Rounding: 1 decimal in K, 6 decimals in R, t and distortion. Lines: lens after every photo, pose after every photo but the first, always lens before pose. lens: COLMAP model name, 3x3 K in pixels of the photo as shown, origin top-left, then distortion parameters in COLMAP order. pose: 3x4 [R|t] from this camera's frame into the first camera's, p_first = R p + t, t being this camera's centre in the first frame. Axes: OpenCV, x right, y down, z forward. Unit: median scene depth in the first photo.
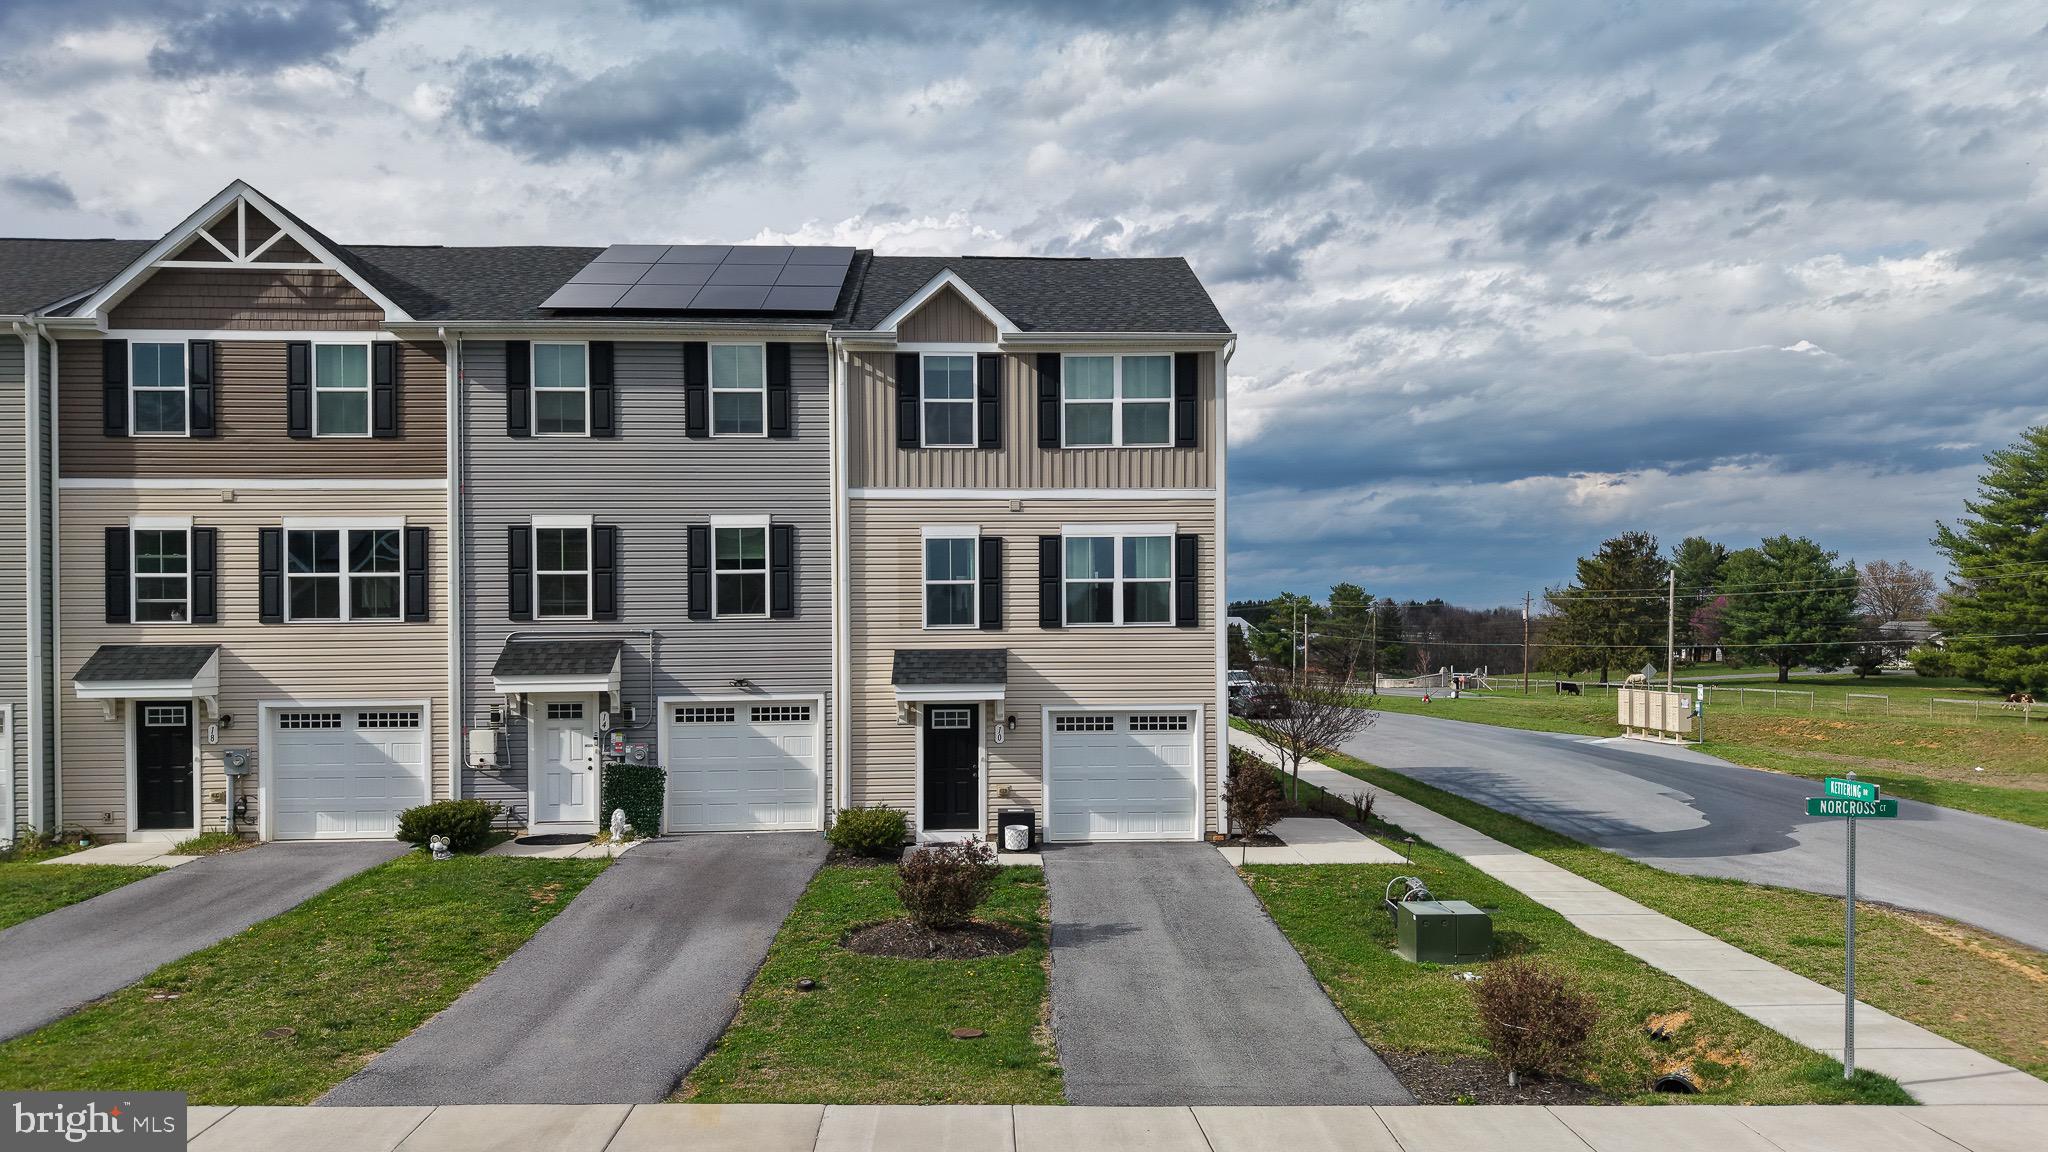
lens RADIAL K [[1373.7, 0, 1058.6], [0, 1373.7, 656.4], [0, 0, 1]] dist [0.028482, -0.029573]
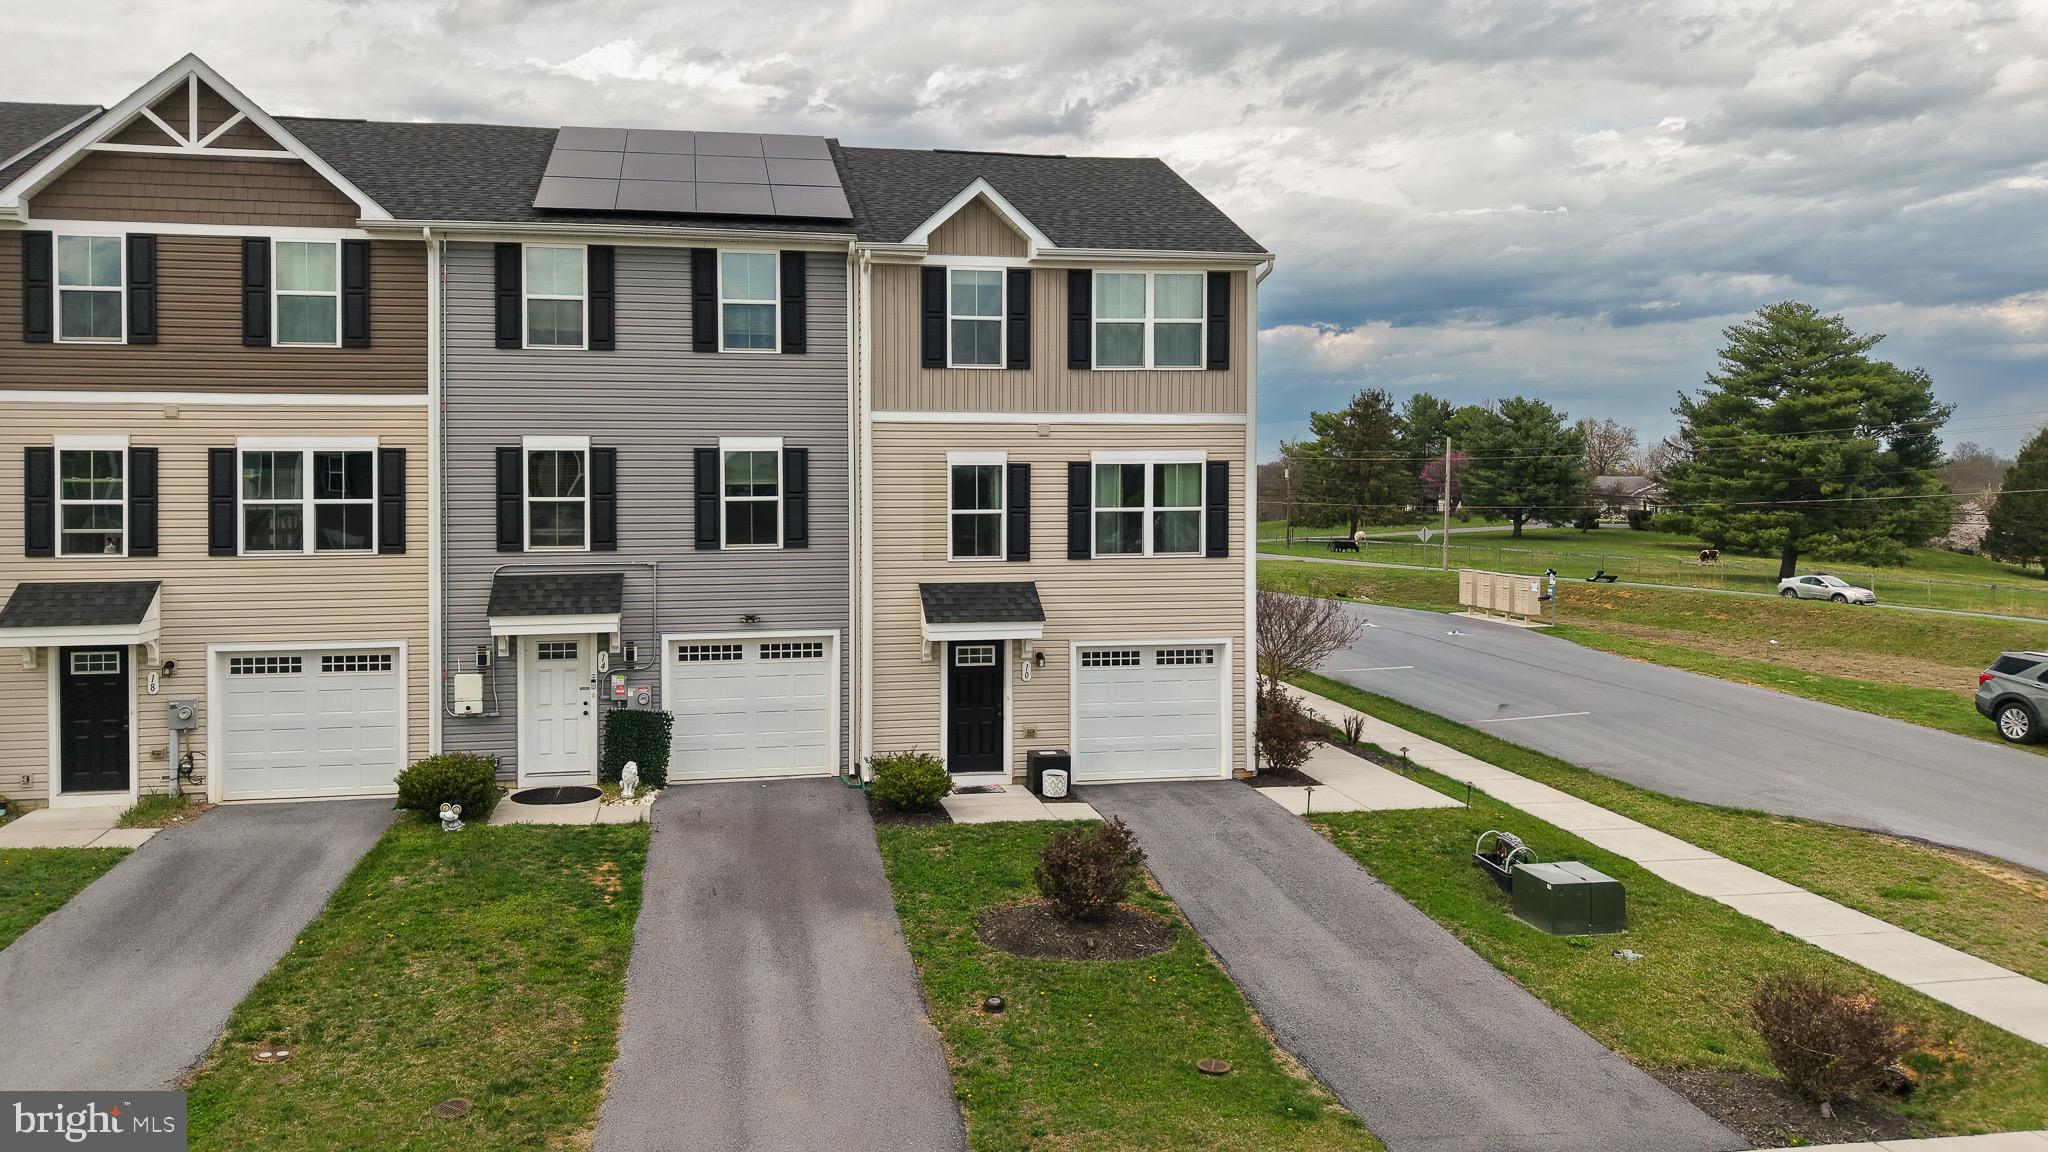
lens RADIAL K [[1373.7, 0, 934.7], [0, 1373.7, 502.8], [0, 0, 1]] dist [0.028482, -0.029573]
pose [[0.992983, 0.004048, 0.118190, -0.219581], [-0.004736, 0.999973, 0.005547, -0.064513], [-0.118165, -0.006068, 0.992975, 0.068826]]
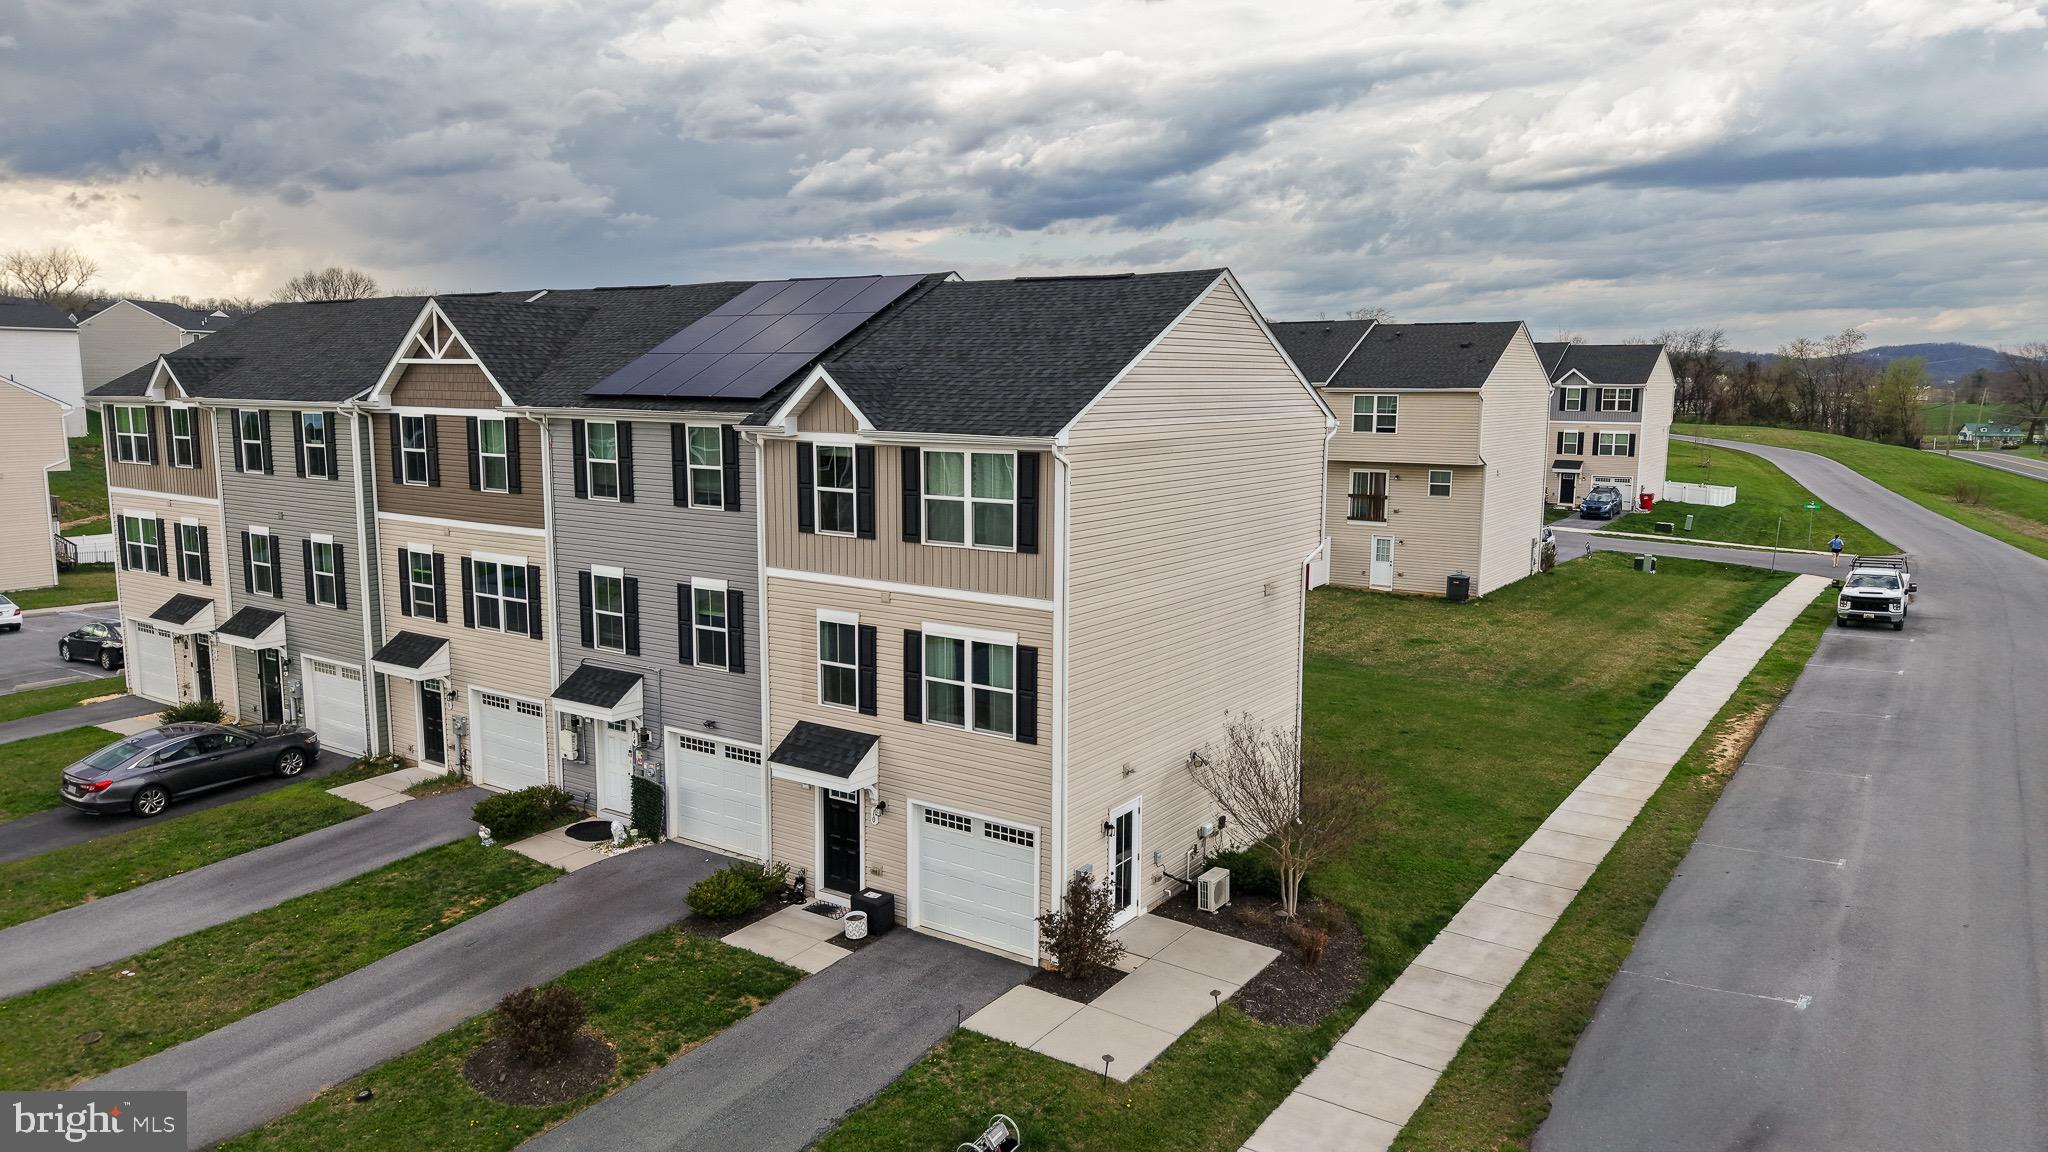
lens RADIAL K [[1373.7, 0, 1032.3], [0, 1373.7, 567.6], [0, 0, 1]] dist [0.028482, -0.029573]
pose [[0.789123, 0.097753, -0.606407, 0.658145], [-0.013624, 0.989798, 0.141827, -0.275437], [0.614084, -0.103657, 0.782404, 0.290171]]
